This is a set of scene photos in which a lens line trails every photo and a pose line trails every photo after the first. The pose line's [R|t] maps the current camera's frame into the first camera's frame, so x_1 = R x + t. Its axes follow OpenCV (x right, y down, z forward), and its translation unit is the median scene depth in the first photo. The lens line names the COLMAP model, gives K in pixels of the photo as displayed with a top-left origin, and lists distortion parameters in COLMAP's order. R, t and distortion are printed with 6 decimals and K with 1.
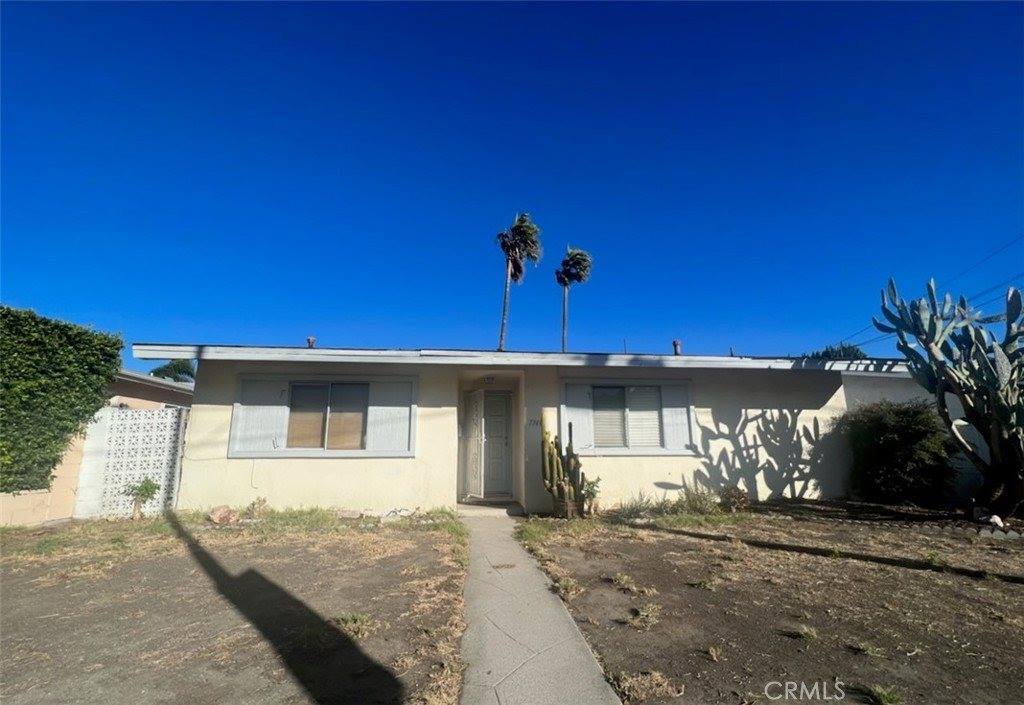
lens RADIAL K [[408.5, 0, 511.1], [0, 408.5, 385.1], [0, 0, 1]] dist [-0.002894, 0.001237]
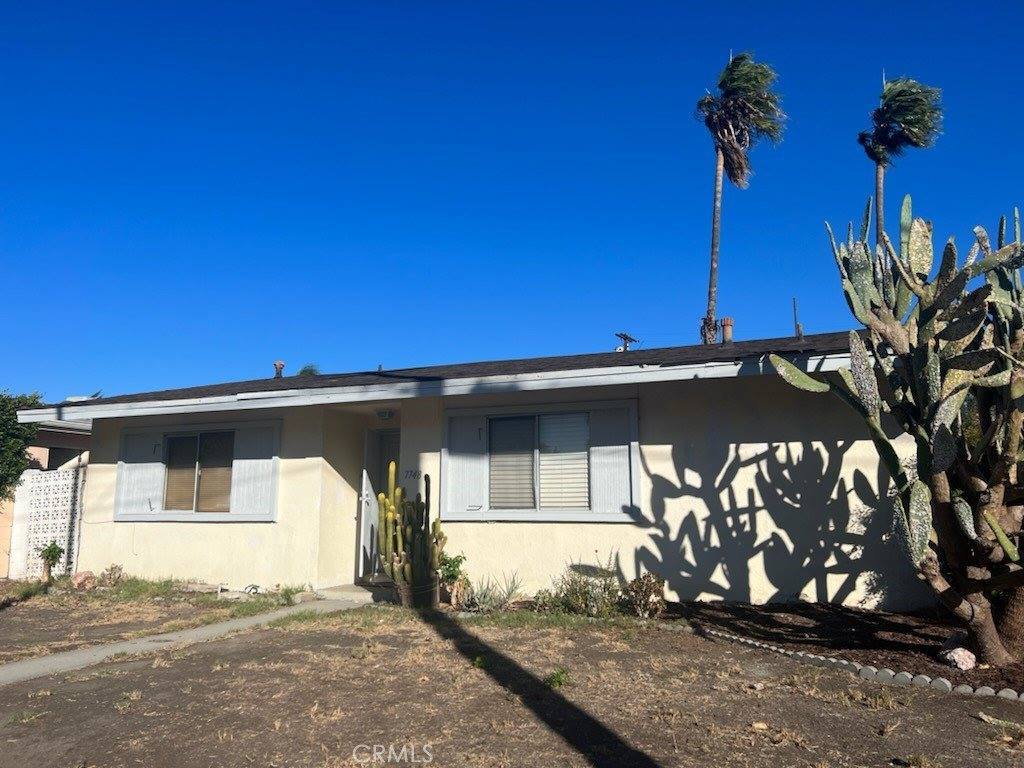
lens RADIAL K [[767.0, 0, 507.9], [0, 767.0, 392.9], [0, 0, 1]] dist [0.061238, -0.065390]
pose [[0.878475, -0.067730, -0.472963, 0.869439], [0.076648, 0.997058, -0.000418, -0.039064], [0.471600, -0.035884, 0.881082, -0.106966]]
